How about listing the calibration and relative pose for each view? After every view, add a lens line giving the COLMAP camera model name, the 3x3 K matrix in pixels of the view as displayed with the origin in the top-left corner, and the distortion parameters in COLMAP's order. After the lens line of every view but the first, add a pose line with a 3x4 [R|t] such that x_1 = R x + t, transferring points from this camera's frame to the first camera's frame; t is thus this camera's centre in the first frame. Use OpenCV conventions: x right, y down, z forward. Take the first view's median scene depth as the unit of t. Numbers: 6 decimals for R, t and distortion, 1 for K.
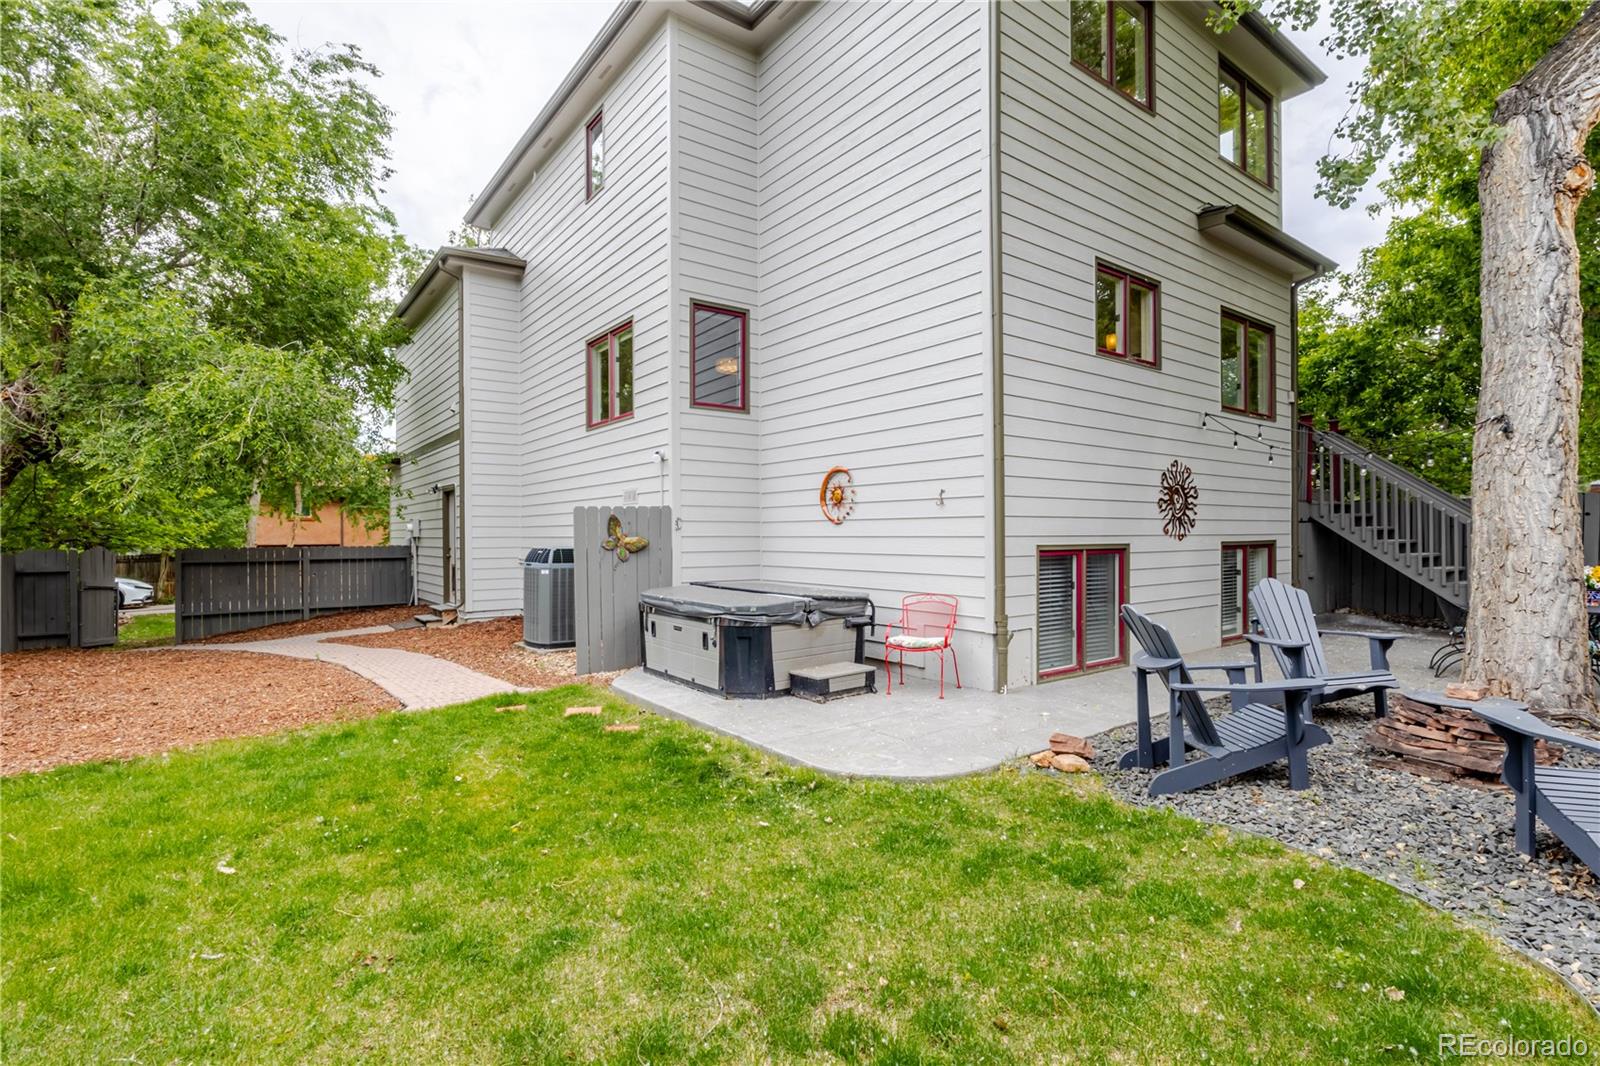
lens RADIAL K [[760.1, 0, 800.0], [0, 760.1, 533.0], [0, 0, 1]] dist [-0.004009, -0.000388]
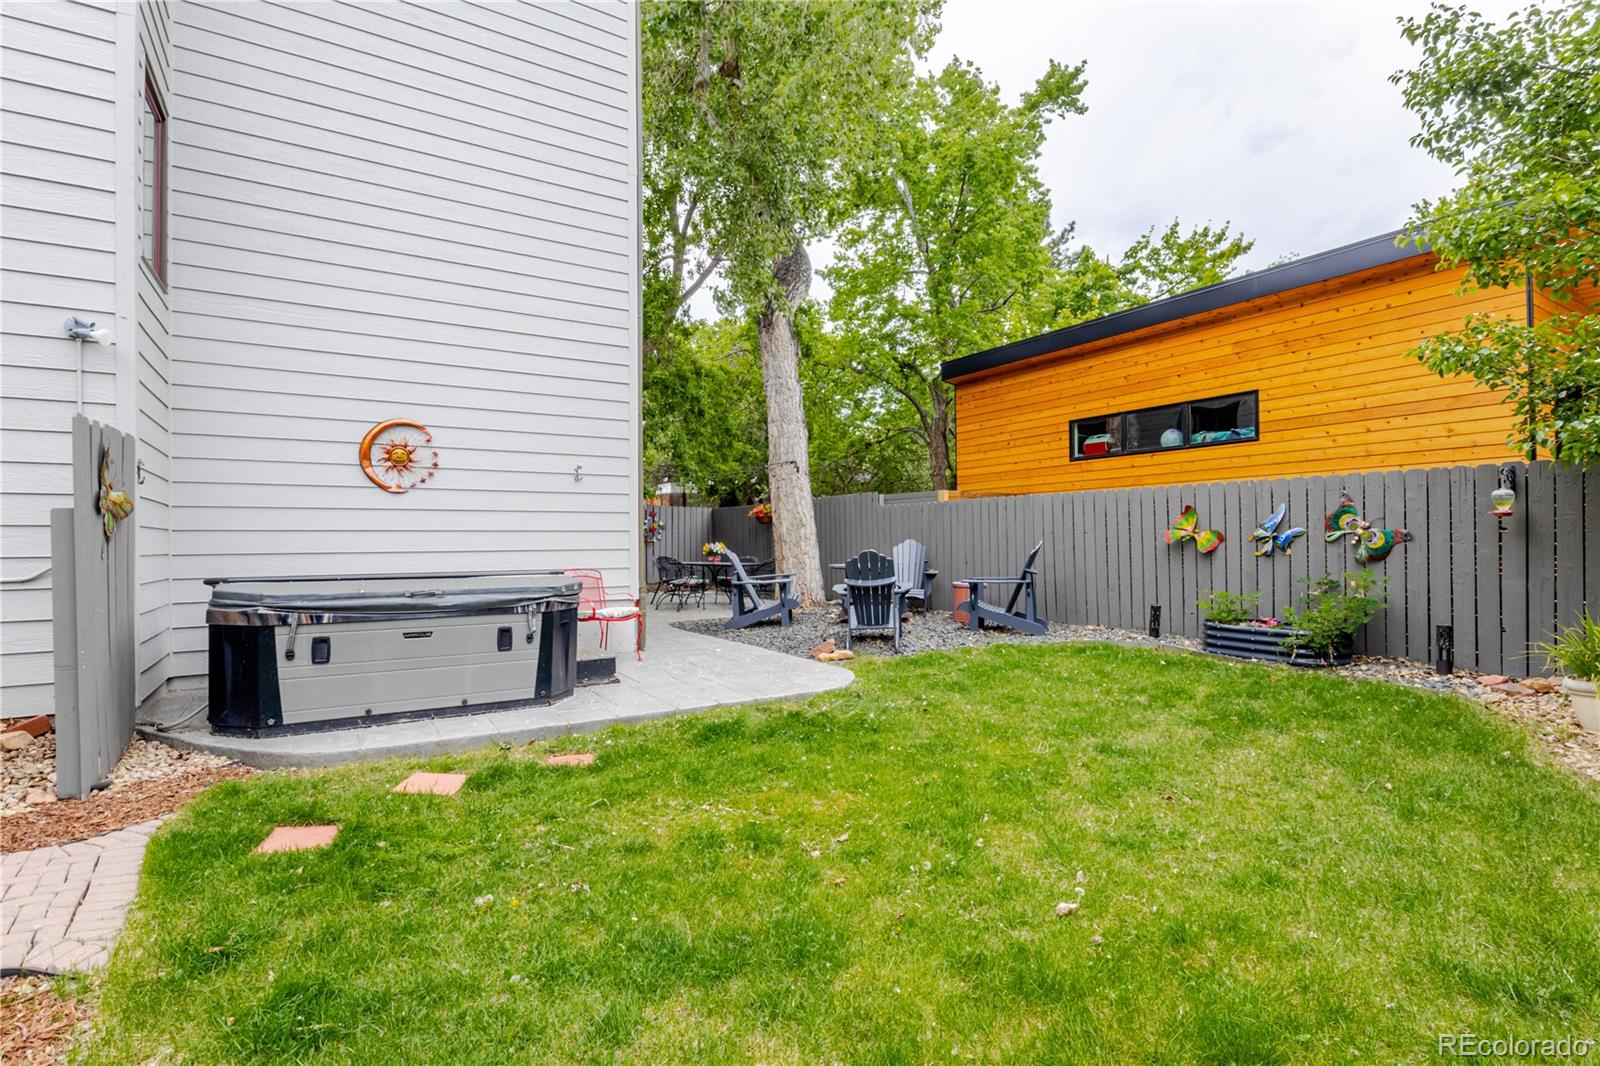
lens RADIAL K [[760.1, 0, 800.0], [0, 760.1, 533.0], [0, 0, 1]] dist [-0.004009, -0.000388]
pose [[0.088057, 0.016261, 0.995983, -0.788637], [0.006413, 0.999837, -0.016891, 0.051156], [-0.996095, 0.007875, 0.087938, 0.618388]]
